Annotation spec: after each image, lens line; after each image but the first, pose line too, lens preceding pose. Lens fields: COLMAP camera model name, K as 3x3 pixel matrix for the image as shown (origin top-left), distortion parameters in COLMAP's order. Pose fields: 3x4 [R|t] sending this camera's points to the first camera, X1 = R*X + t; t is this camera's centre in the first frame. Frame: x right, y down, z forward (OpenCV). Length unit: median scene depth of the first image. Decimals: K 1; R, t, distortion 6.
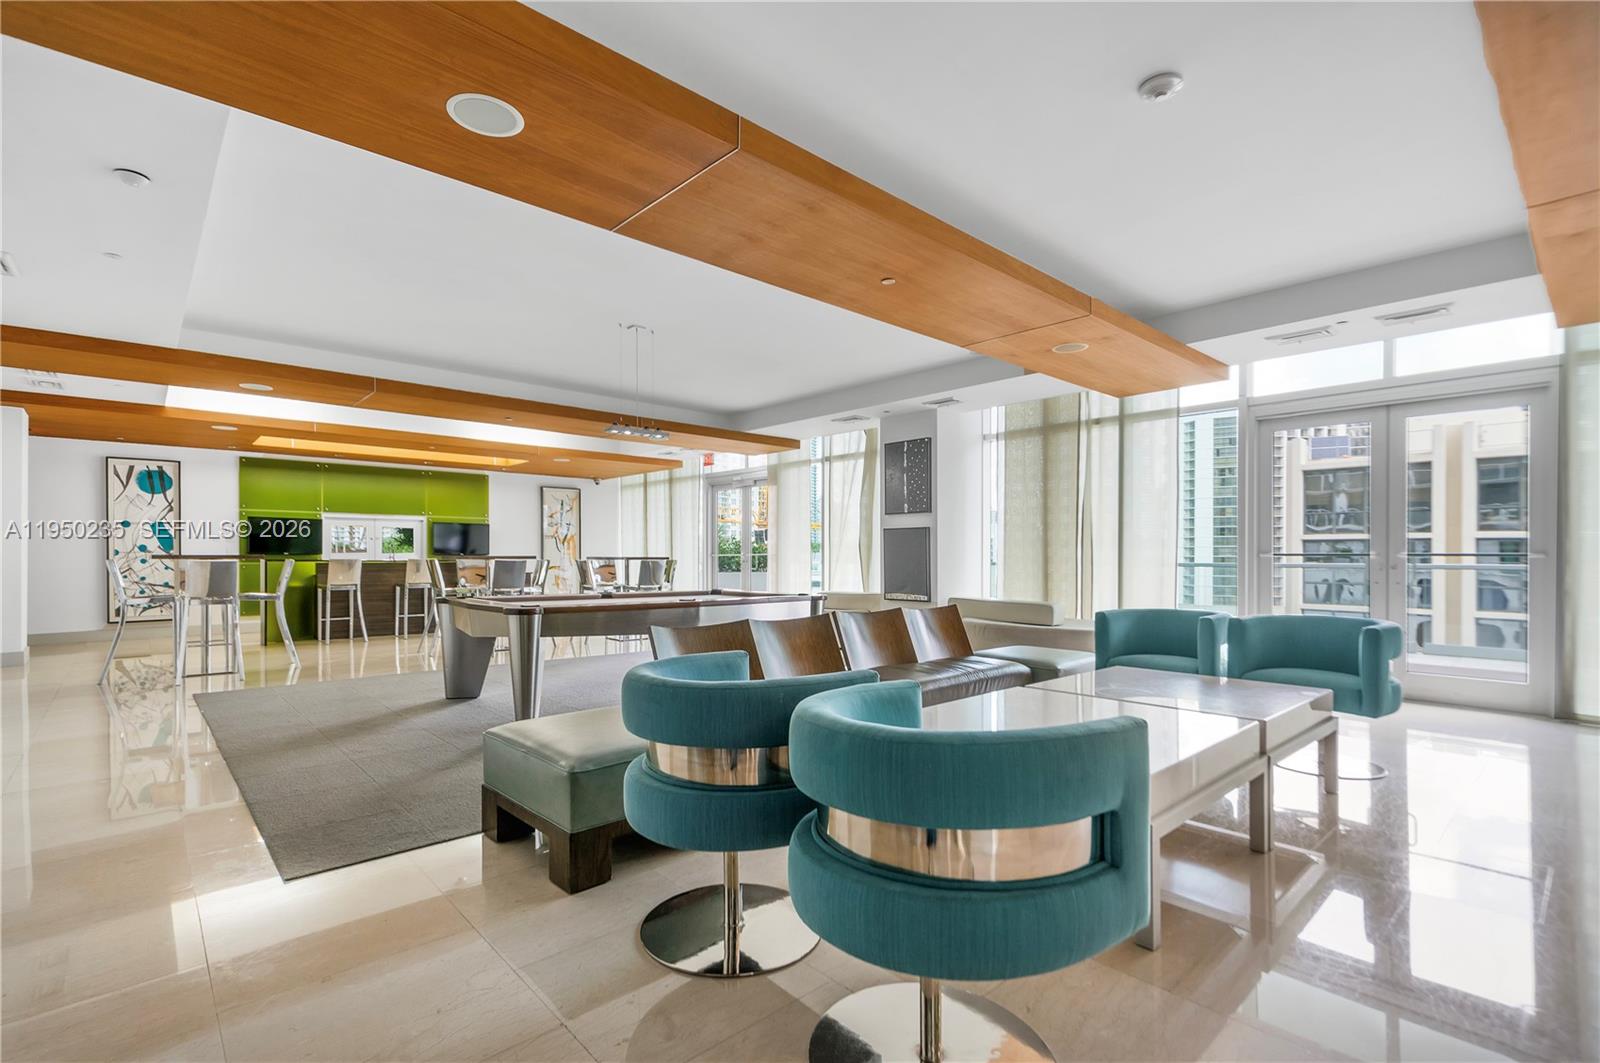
lens RADIAL K [[732.1, 0, 796.7], [0, 732.1, 558.6], [0, 0, 1]] dist [0.001455, -0.000019]
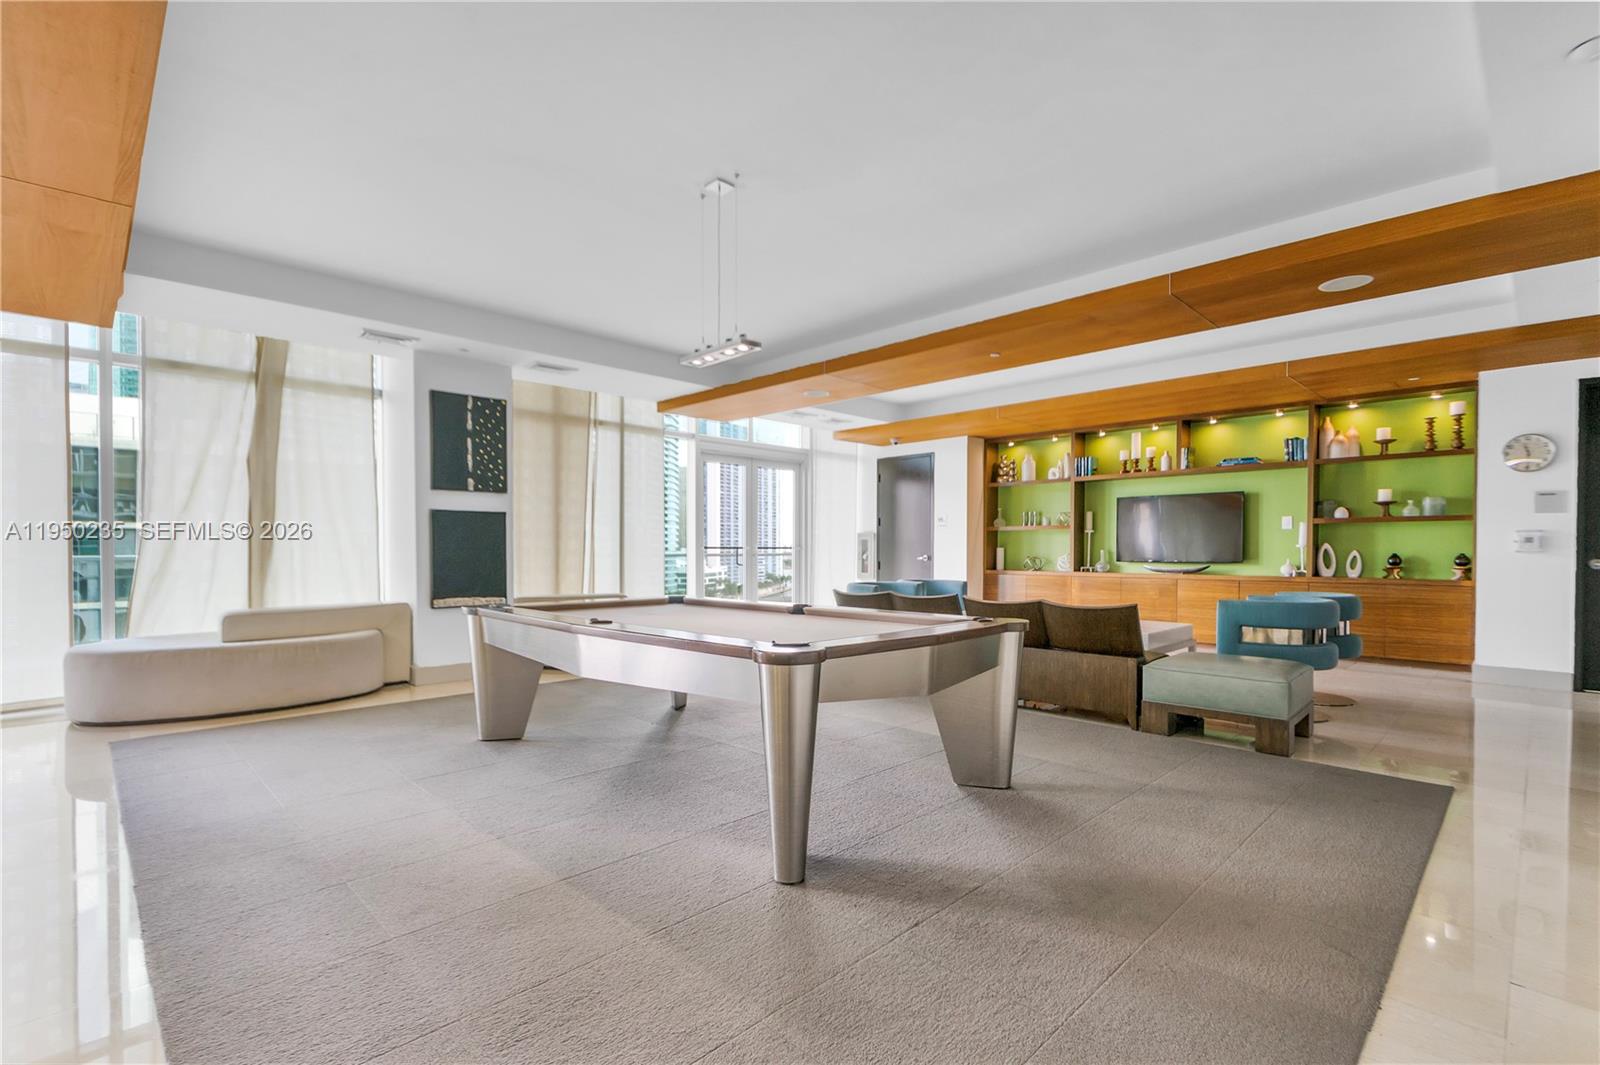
lens RADIAL K [[732.1, 0, 796.7], [0, 732.1, 559.6], [0, 0, 1]] dist [0.001455, -0.000019]
pose [[-0.042328, -0.013572, 0.999012, -0.647297], [0.001708, 0.999905, 0.013656, -0.000435], [-0.999102, 0.002285, -0.042301, 0.721782]]
